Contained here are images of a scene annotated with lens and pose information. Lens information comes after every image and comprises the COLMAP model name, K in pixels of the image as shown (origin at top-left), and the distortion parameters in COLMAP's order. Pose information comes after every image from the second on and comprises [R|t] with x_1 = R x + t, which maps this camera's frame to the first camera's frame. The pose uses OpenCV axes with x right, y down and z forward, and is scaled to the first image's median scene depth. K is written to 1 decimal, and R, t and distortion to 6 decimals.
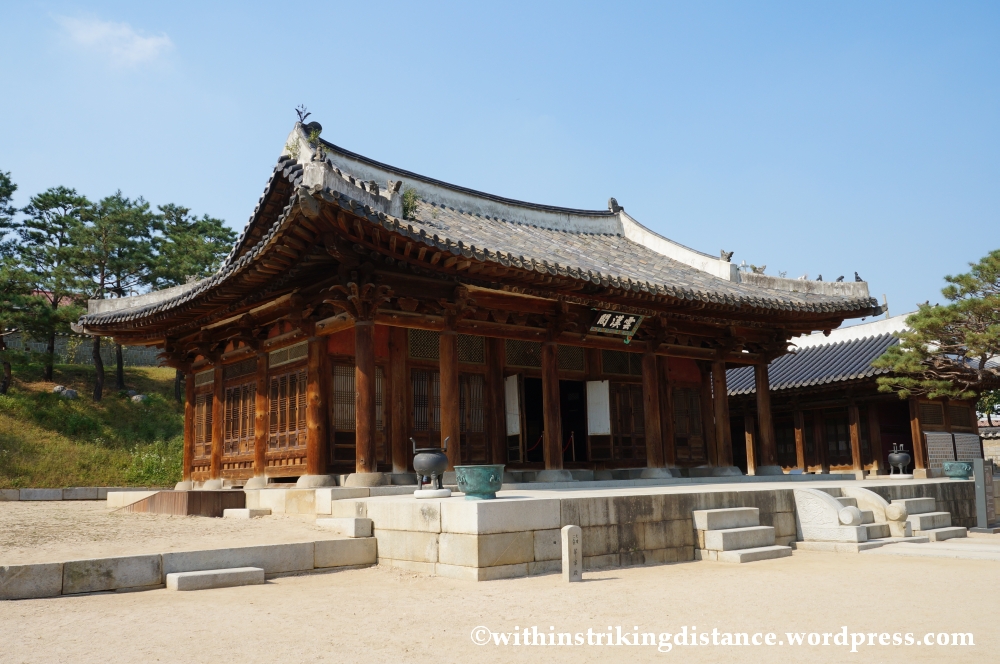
lens RADIAL K [[877.9, 0, 499.6], [0, 877.9, 330.8], [0, 0, 1]] dist [-0.005898, -0.006052]
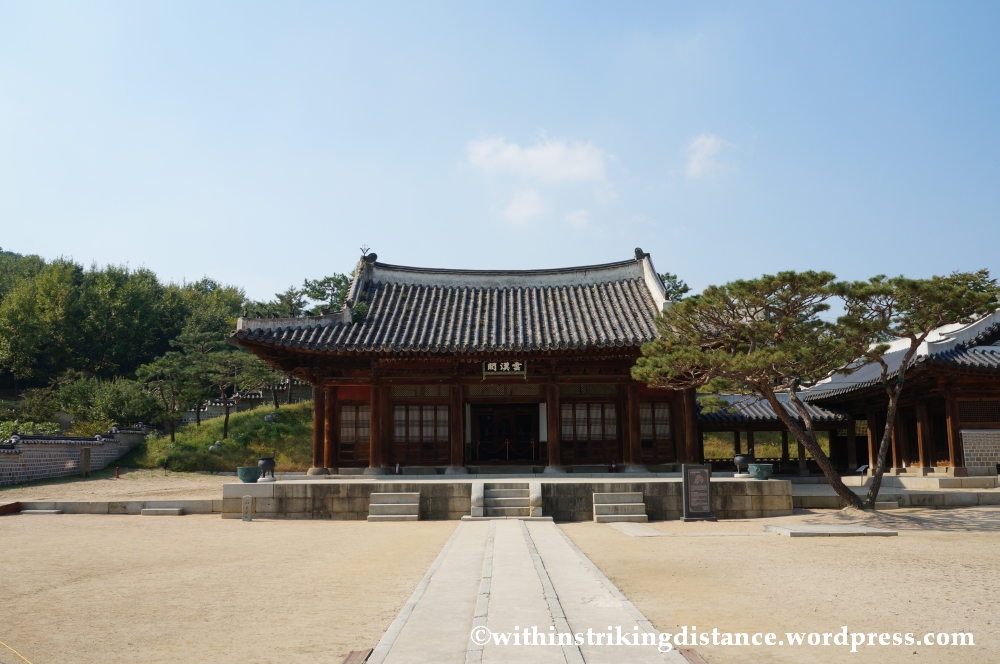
lens RADIAL K [[901.6, 0, 500.4], [0, 901.6, 332.9], [0, 0, 1]] dist [-0.010842, -0.001432]
pose [[0.763743, -0.079728, -0.640578, 1.694357], [0.098040, 0.995158, -0.006969, -0.087888], [0.638032, -0.057480, 0.767862, -0.249738]]
